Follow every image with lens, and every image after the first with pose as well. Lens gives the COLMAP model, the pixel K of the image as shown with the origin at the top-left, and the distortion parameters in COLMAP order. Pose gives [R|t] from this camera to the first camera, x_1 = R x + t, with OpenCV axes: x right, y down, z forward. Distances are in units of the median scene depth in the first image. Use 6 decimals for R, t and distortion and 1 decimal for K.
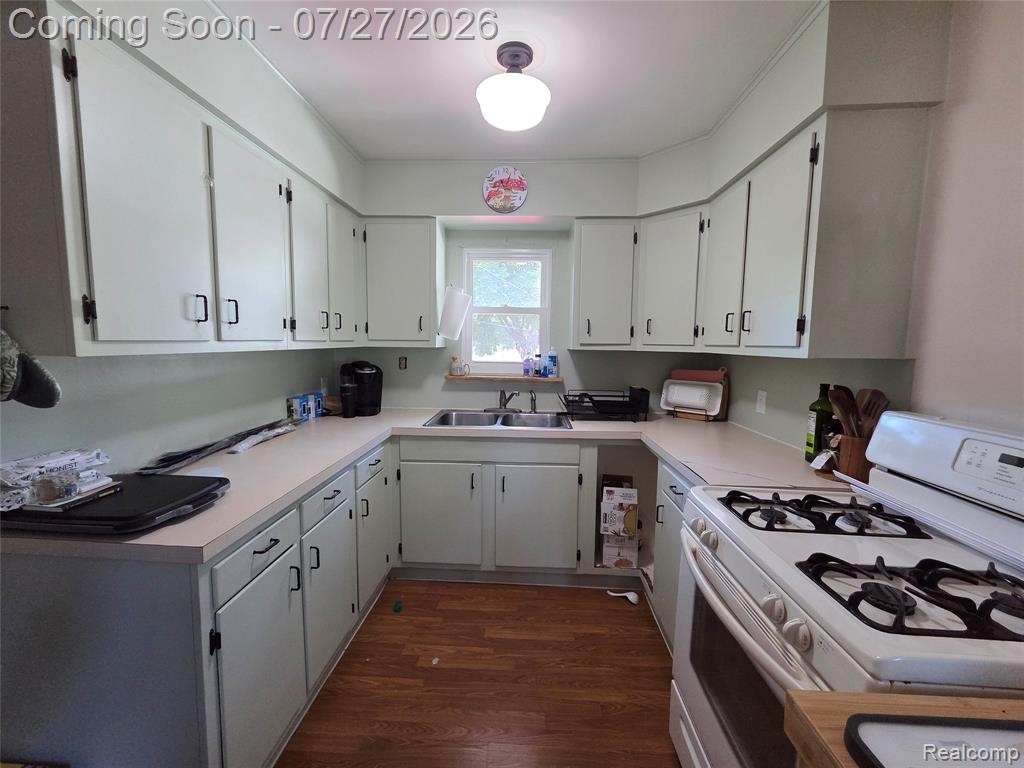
lens RADIAL K [[414.2, 0, 511.7], [0, 414.2, 382.6], [0, 0, 1]] dist [-0.003266, -0.000039]
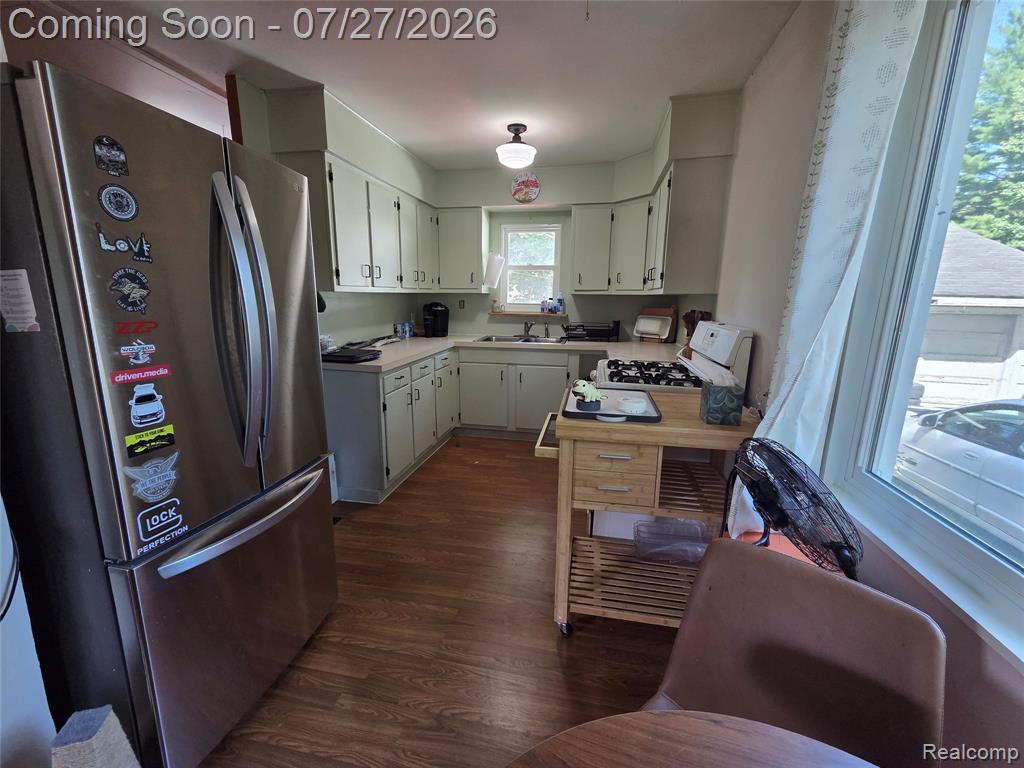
lens RADIAL K [[414.2, 0, 511.6], [0, 414.2, 382.4], [0, 0, 1]] dist [-0.003266, -0.000039]
pose [[0.988163, 0.028064, -0.150822, 0.181673], [-0.011704, 0.994051, 0.108286, 0.084381], [0.152964, -0.105239, 0.982612, -0.580395]]
